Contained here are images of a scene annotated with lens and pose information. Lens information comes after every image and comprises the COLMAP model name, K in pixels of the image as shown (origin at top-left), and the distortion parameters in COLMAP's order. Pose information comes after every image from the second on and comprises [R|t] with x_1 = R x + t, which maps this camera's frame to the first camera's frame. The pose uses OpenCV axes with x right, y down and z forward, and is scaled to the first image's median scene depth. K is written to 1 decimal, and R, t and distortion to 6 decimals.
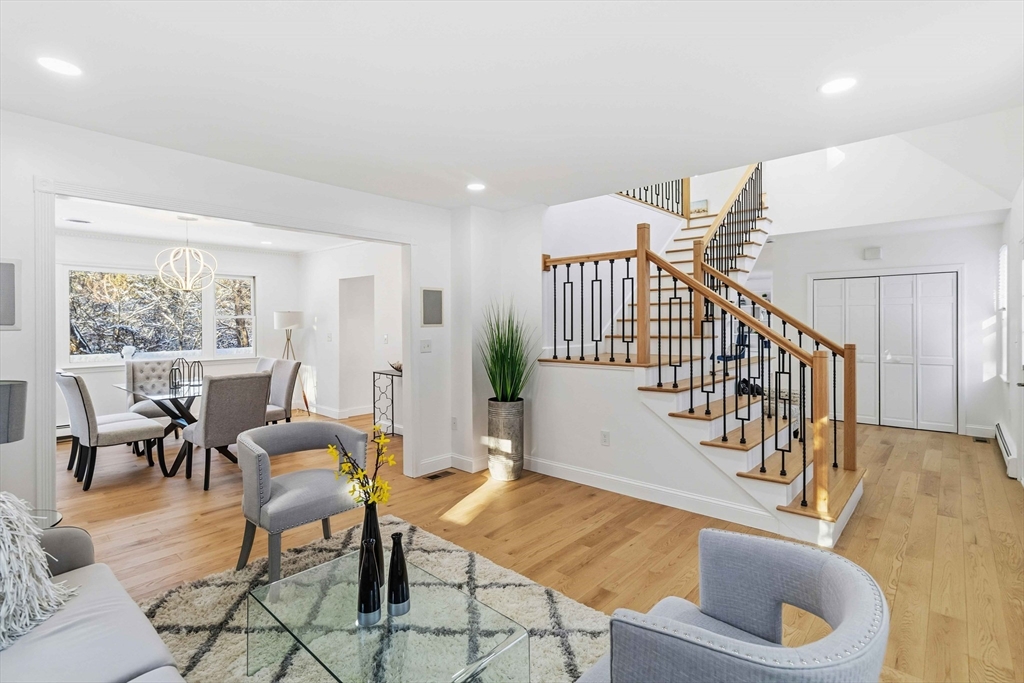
lens RADIAL K [[482.9, 0, 524.6], [0, 482.9, 322.5], [0, 0, 1]] dist [0.000608, 0.000308]
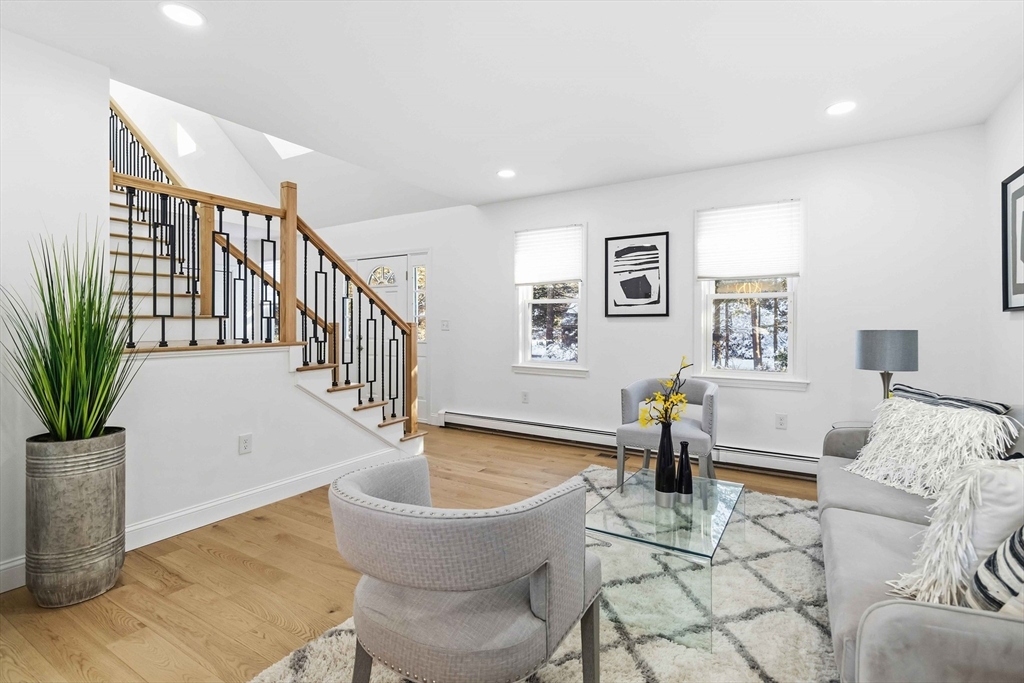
lens RADIAL K [[477.1, 0, 521.9], [0, 477.1, 325.3], [0, 0, 1]] dist [0.000718, 0.000422]
pose [[-0.148155, 0.000264, 0.988964, -0.647424], [0.006866, 0.999976, 0.000761, 0.055050], [-0.988940, 0.006903, -0.148153, 0.686014]]
